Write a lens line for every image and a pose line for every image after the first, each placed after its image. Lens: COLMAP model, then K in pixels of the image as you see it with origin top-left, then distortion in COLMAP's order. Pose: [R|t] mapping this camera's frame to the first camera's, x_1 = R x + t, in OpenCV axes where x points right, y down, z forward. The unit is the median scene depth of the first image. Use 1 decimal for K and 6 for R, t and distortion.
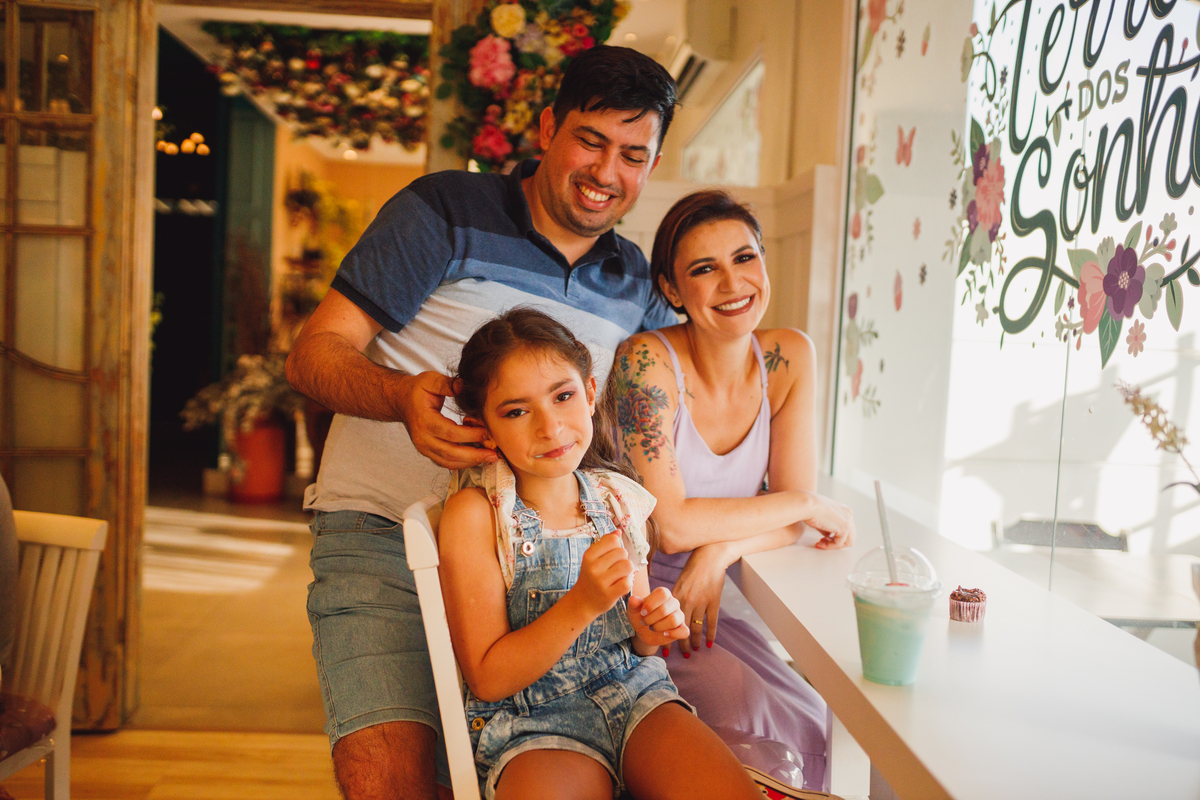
lens RADIAL K [[1265.2, 0, 600.6], [0, 1265.2, 366.1], [0, 0, 1]] dist [-0.068000, 0.119211]
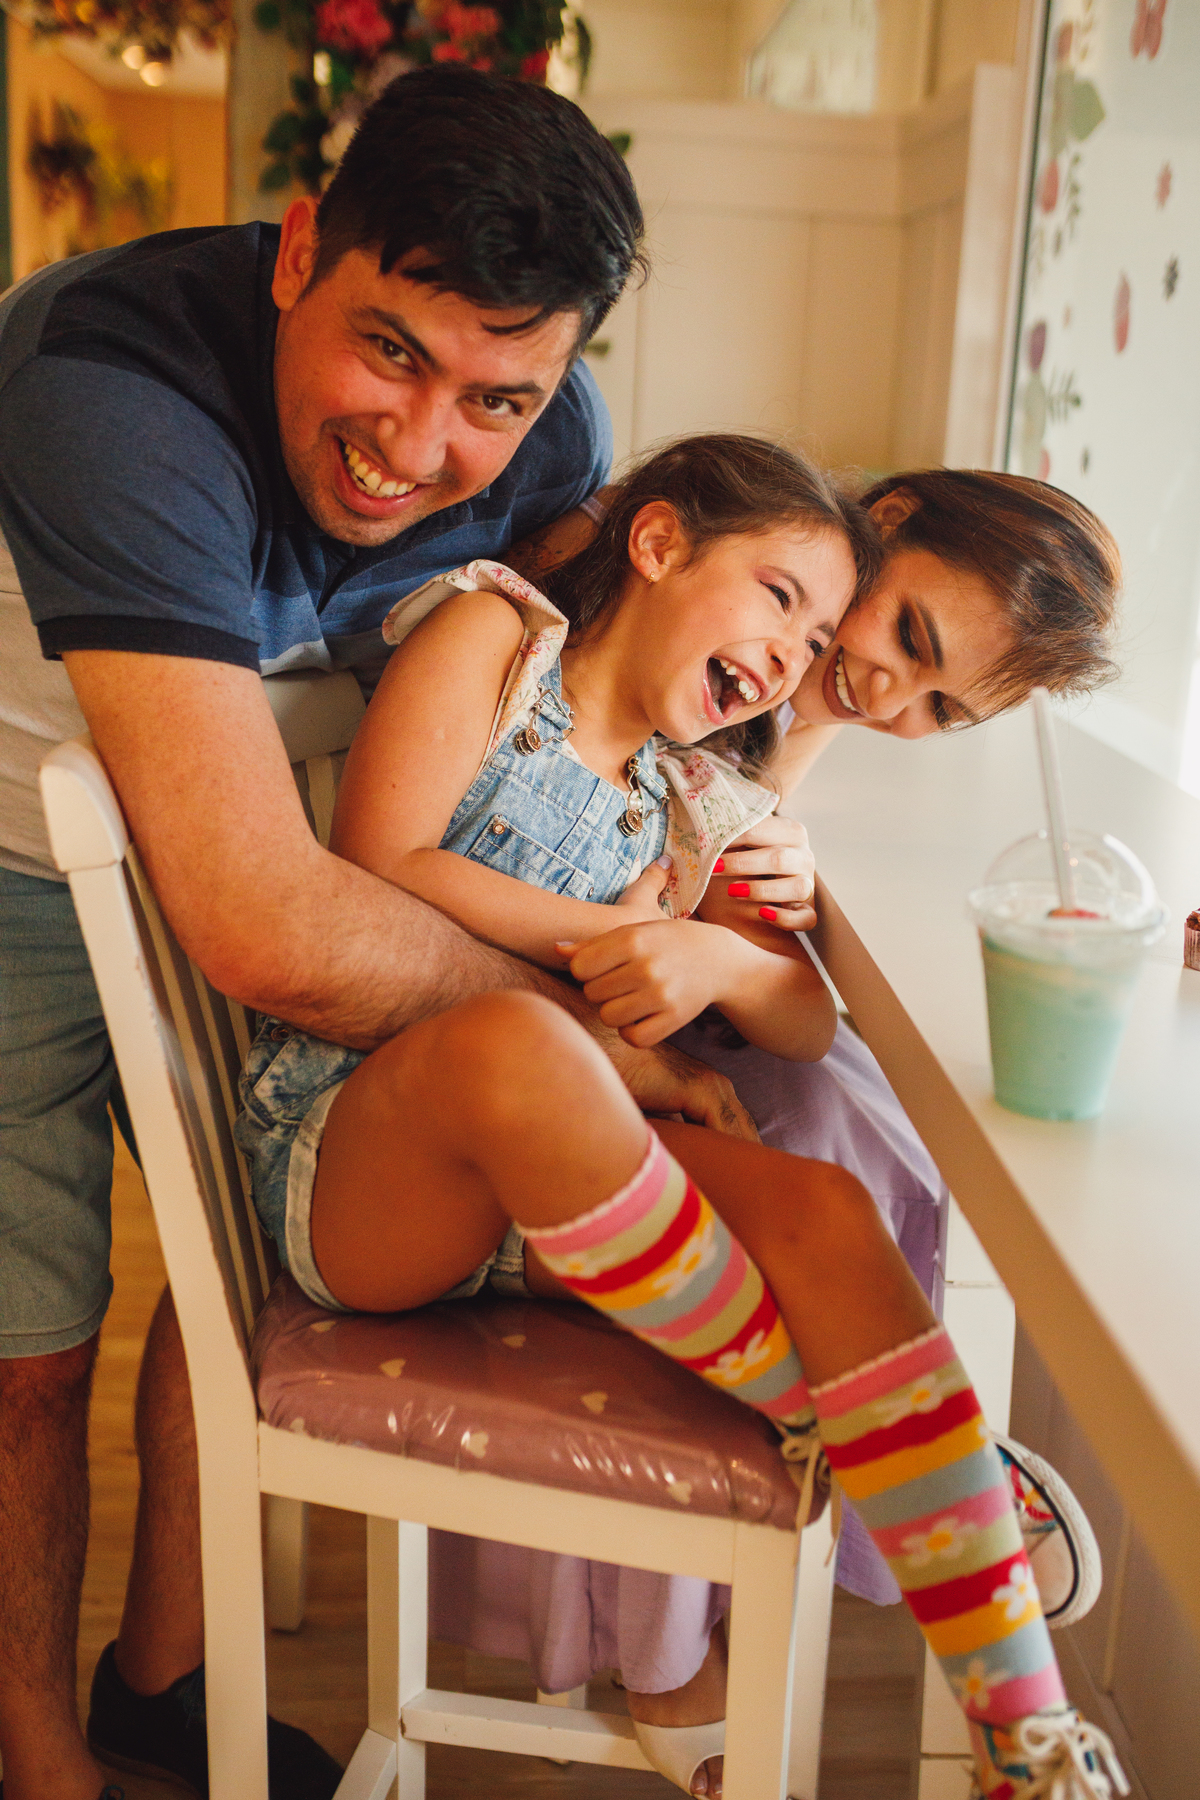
lens RADIAL K [[1897.8, 0, 766.7], [0, 1897.8, 895.2], [0, 0, 1]] dist [-0.068000, 0.119211]
pose [[0.999346, -0.003066, 0.036042, 0.058064], [-0.004594, 0.977572, 0.210551, 0.010654], [-0.035879, -0.210579, 0.976918, 0.188898]]
